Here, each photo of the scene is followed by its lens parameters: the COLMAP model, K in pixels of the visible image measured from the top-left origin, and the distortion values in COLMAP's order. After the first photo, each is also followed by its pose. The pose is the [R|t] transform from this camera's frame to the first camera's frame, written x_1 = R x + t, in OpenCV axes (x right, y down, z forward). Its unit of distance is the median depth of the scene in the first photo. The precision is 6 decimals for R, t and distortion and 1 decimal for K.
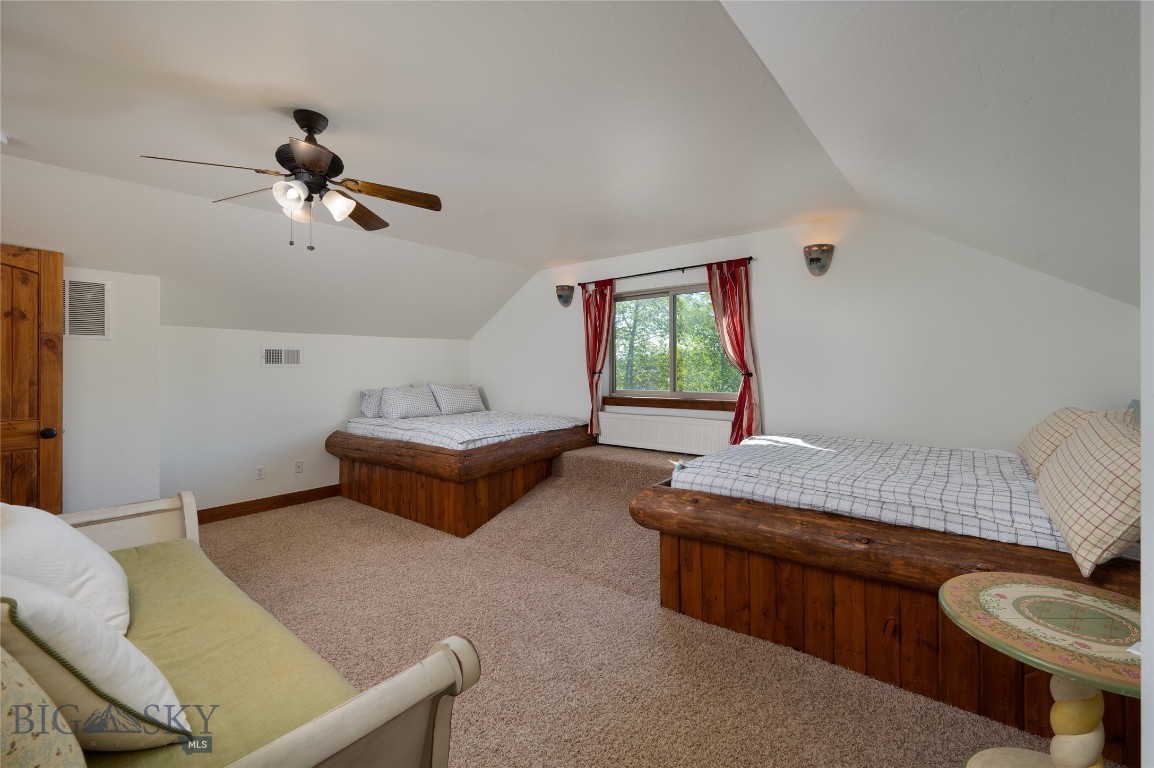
lens RADIAL K [[474.3, 0, 577.0], [0, 474.3, 384.0], [0, 0, 1]] dist [0.000606, 0.000014]
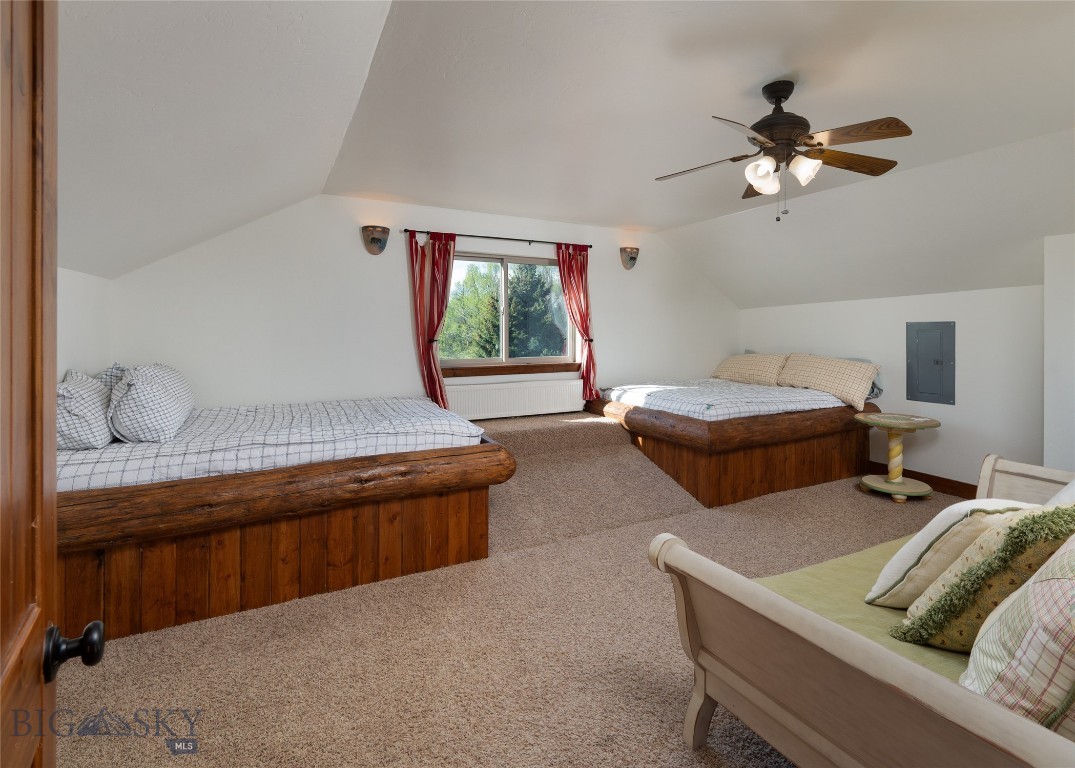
lens RADIAL K [[512.5, 0, 537.5], [0, 512.5, 384.0], [0, 0, 1]] dist [-0.002563, -0.000205]
pose [[0.410789, -0.082526, 0.907988, -0.861667], [0.032189, 0.996587, 0.076016, -0.013399], [-0.911162, -0.002000, 0.412043, 0.537701]]
